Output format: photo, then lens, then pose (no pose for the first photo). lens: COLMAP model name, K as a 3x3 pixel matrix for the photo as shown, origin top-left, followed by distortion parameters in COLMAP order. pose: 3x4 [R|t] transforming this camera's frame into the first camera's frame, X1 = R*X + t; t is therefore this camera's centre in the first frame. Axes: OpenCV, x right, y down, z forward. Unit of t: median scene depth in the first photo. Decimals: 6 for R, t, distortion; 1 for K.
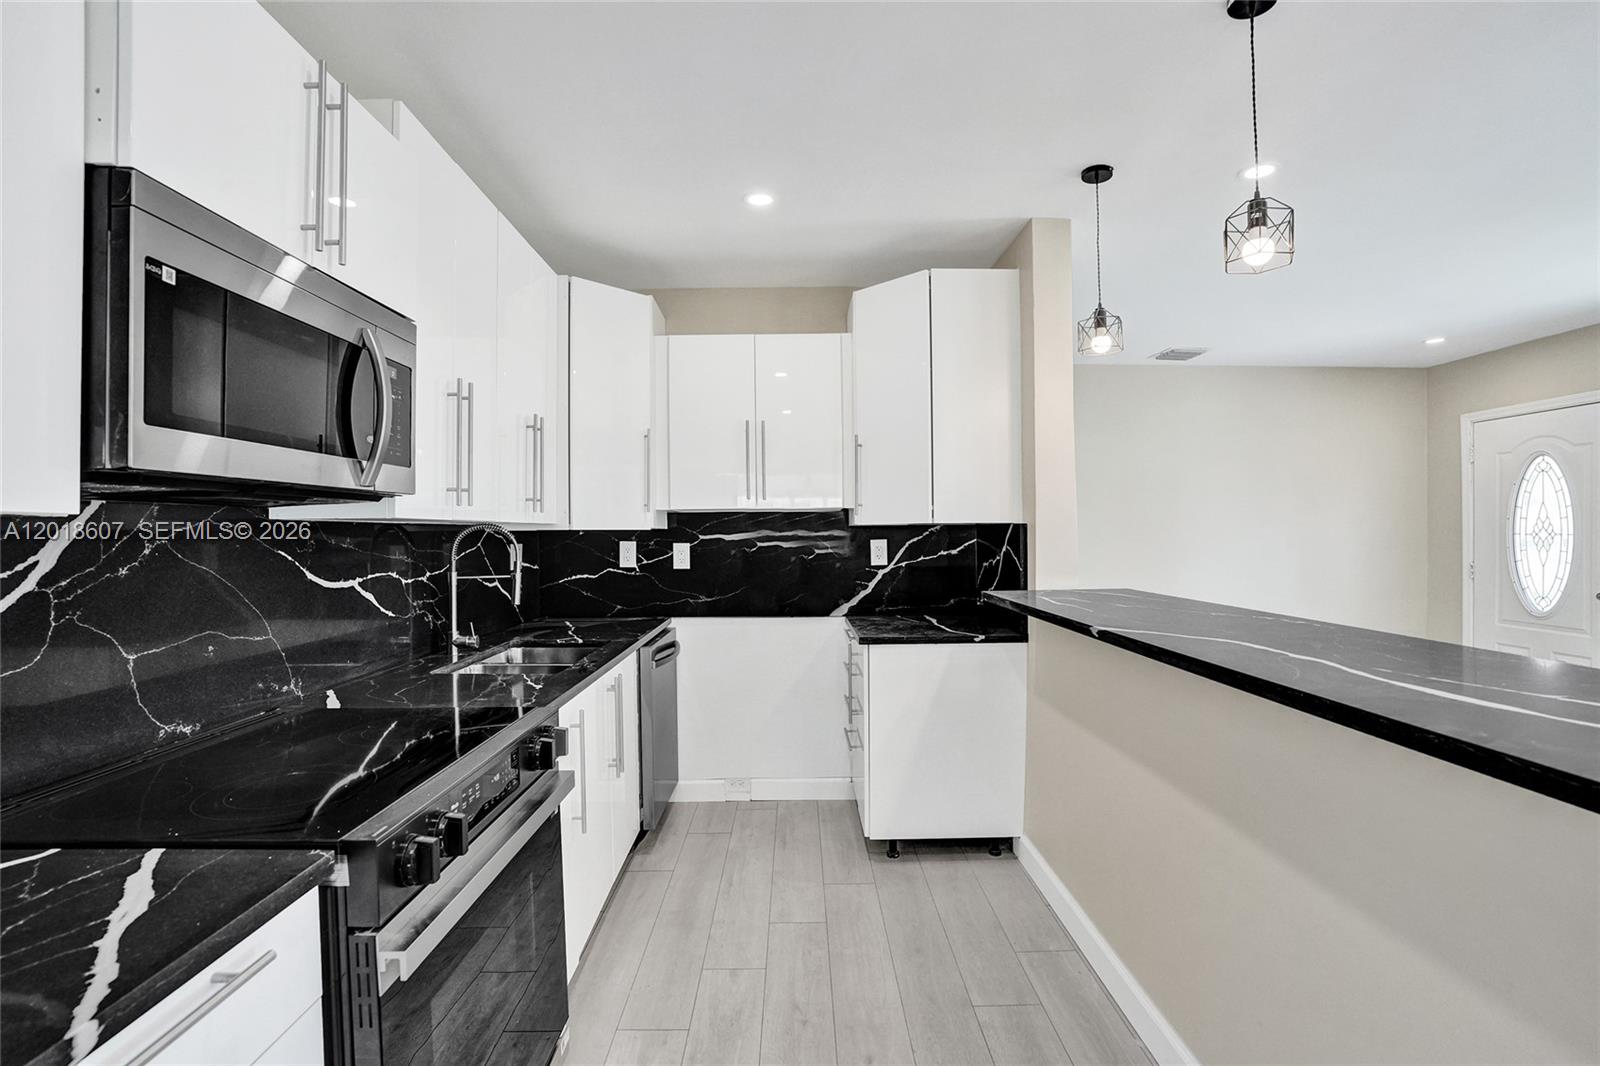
lens RADIAL K [[739.6, 0, 798.3], [0, 739.6, 534.4], [0, 0, 1]] dist [-0.070841, 0.025761]
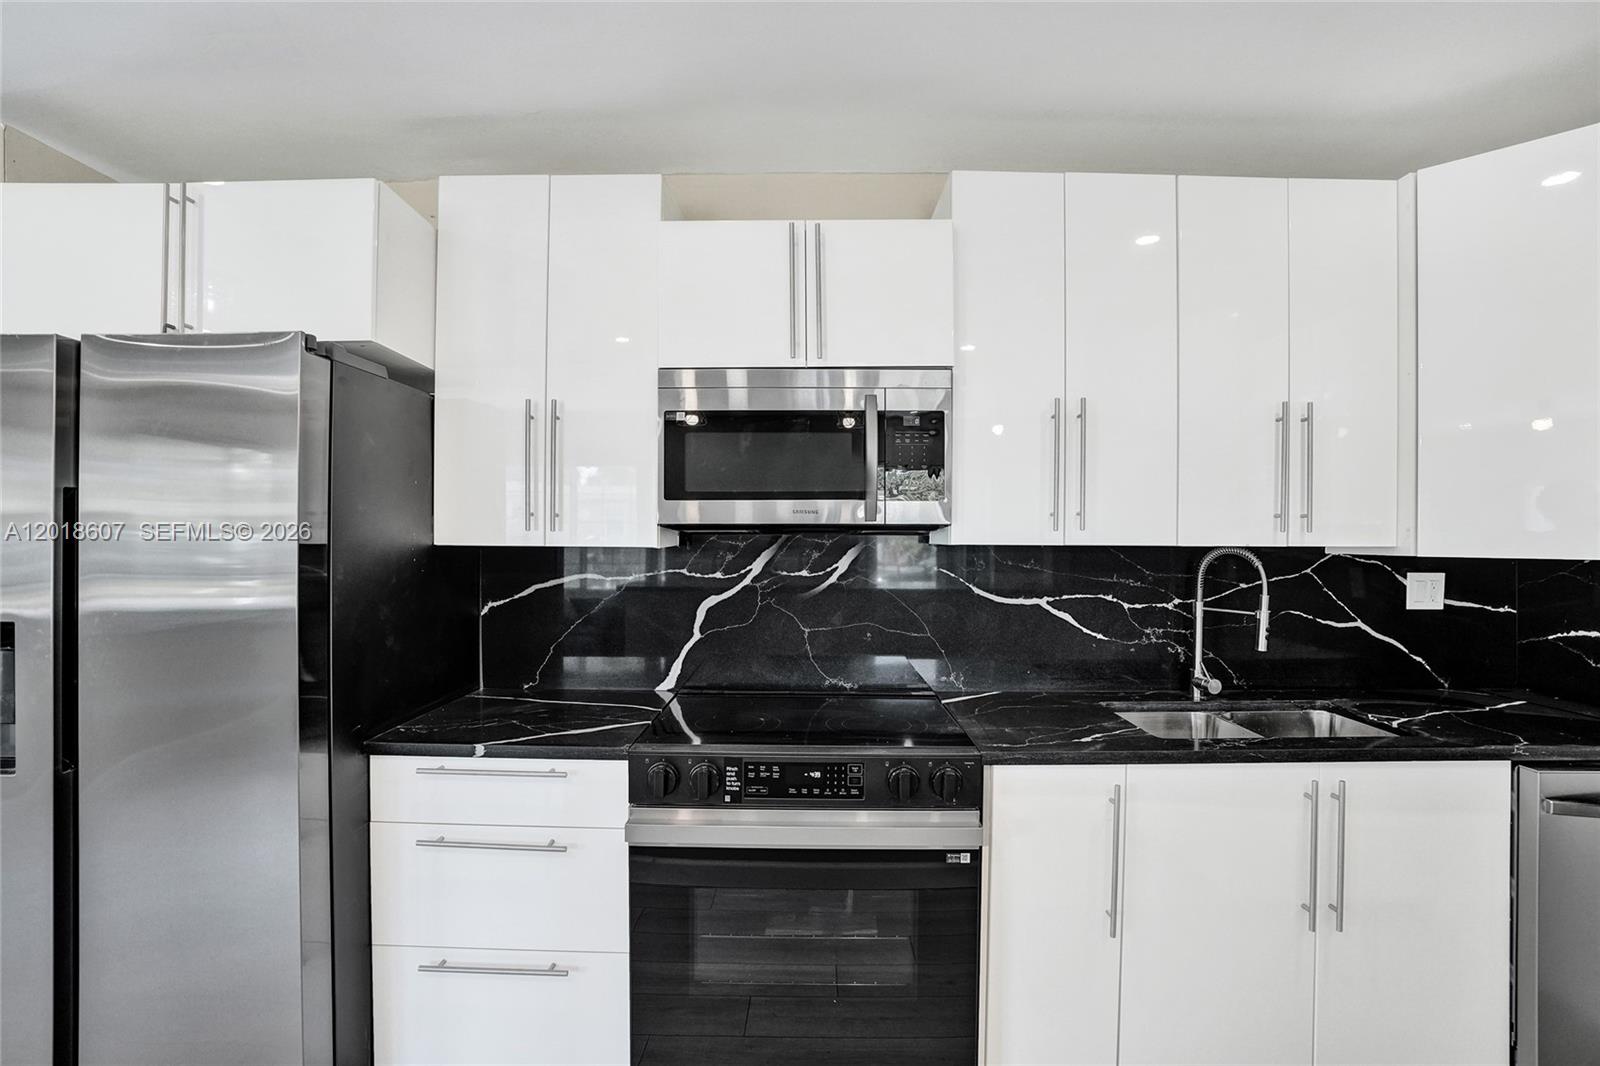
lens RADIAL K [[754.8, 0, 799.8], [0, 754.8, 540.7], [0, 0, 1]] dist [-0.070939, 0.027882]
pose [[-0.016797, 0.012952, -0.999775, 0.358599], [-0.007513, 0.999886, 0.013080, -0.024904], [0.999831, 0.007731, -0.016698, 0.458718]]
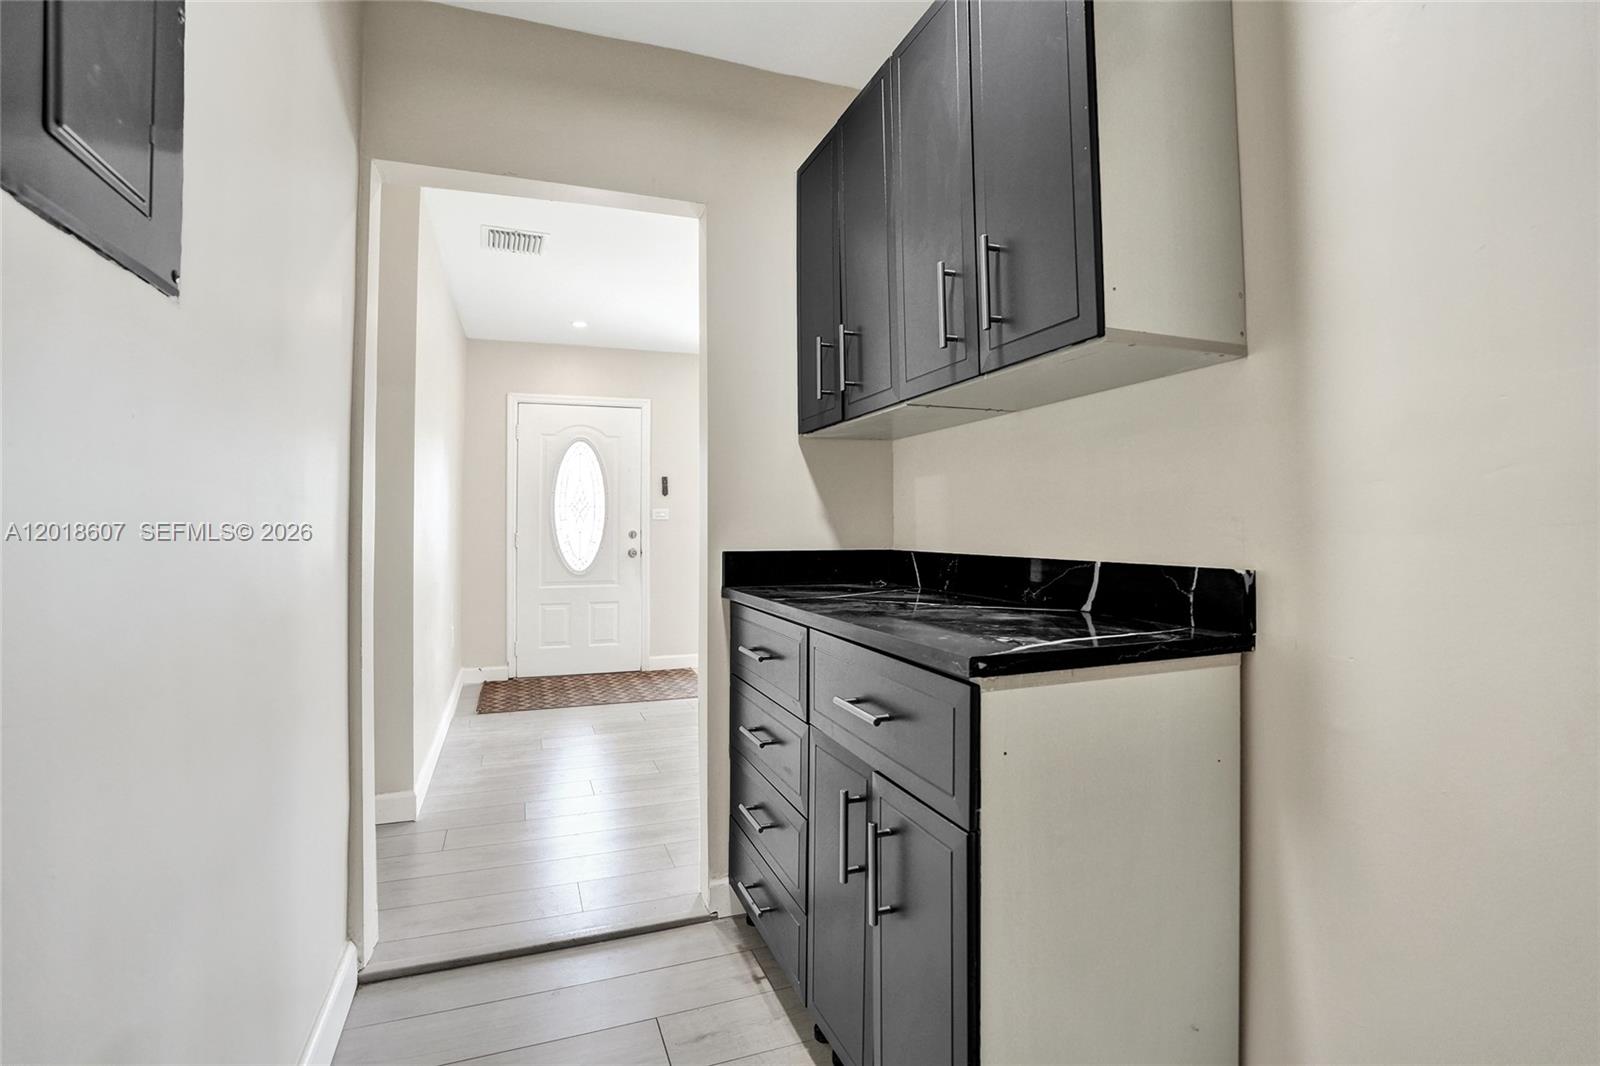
lens RADIAL K [[763.0, 0, 802.0], [0, 763.0, 505.0], [0, 0, 1]] dist [-0.074425, 0.028174]
pose [[-0.348742, 0.026683, 0.936839, -0.444306], [0.006362, 0.999639, -0.026104, 0.050686], [-0.937197, -0.003143, -0.348786, 1.661908]]
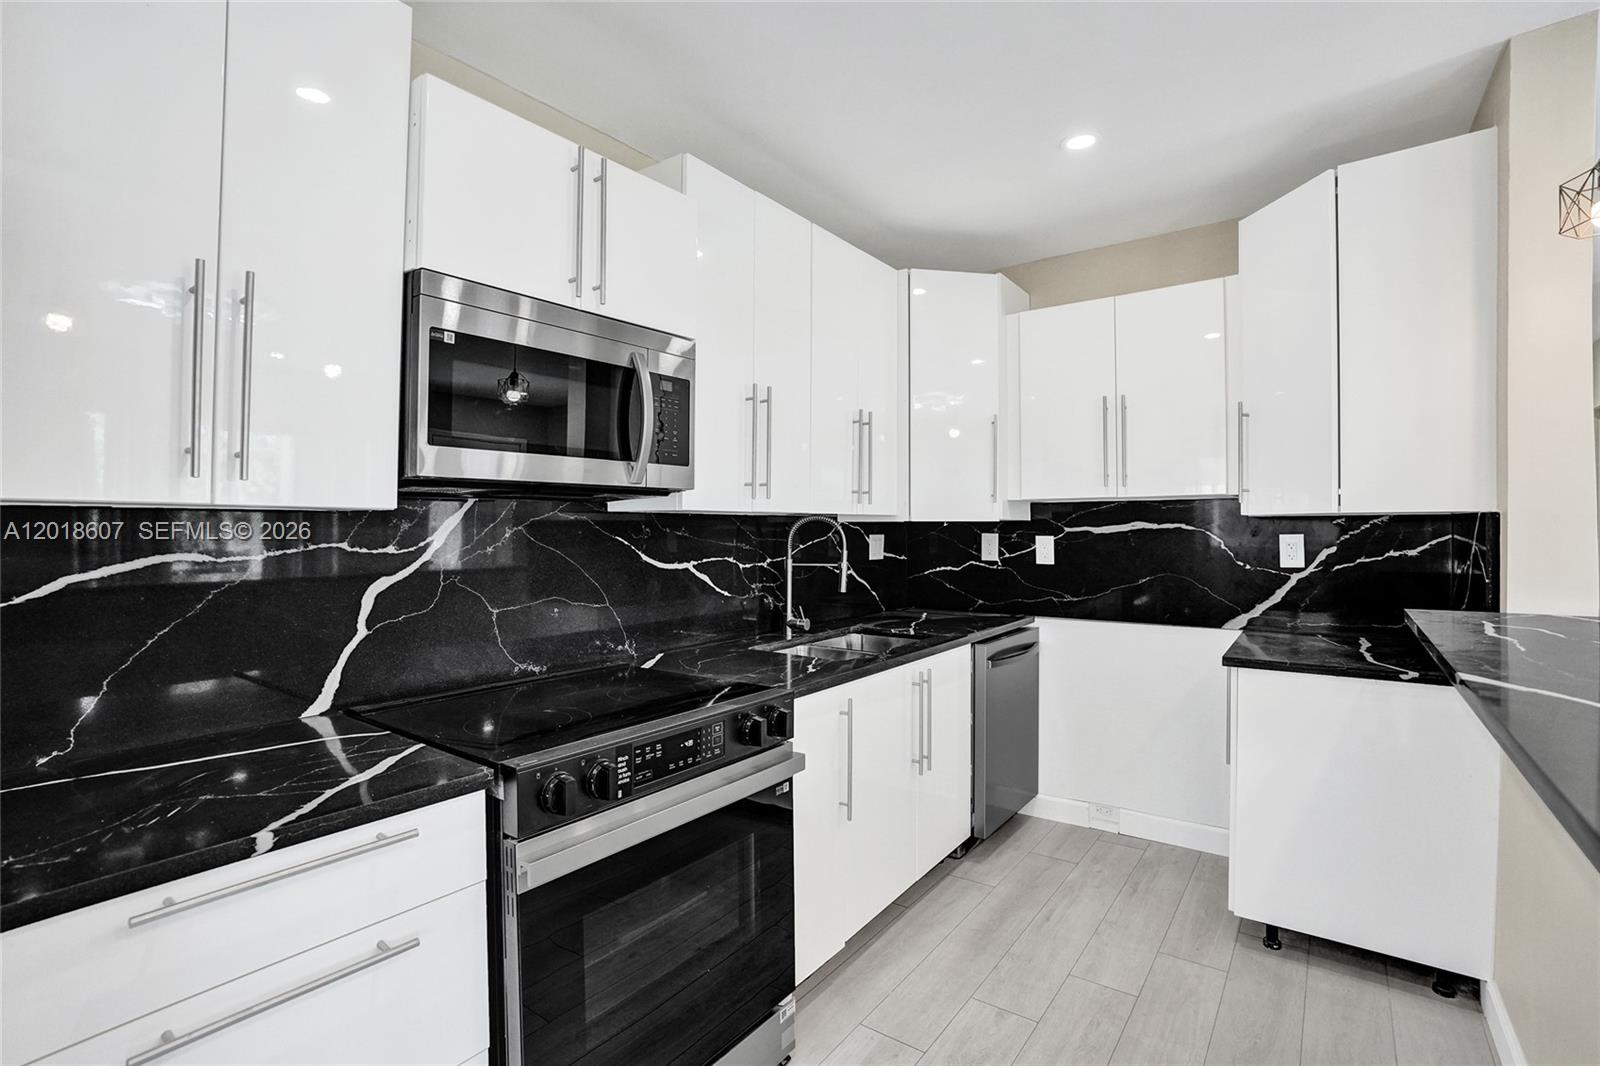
lens RADIAL K [[755.0, 0, 799.6], [0, 755.0, 520.3], [0, 0, 1]] dist [-0.080720, 0.036415]
pose [[0.803294, 0.001628, -0.595581, 0.184859], [-0.006695, 0.999958, -0.006297, 0.000142], [0.595545, 0.009046, 0.803271, 0.082094]]
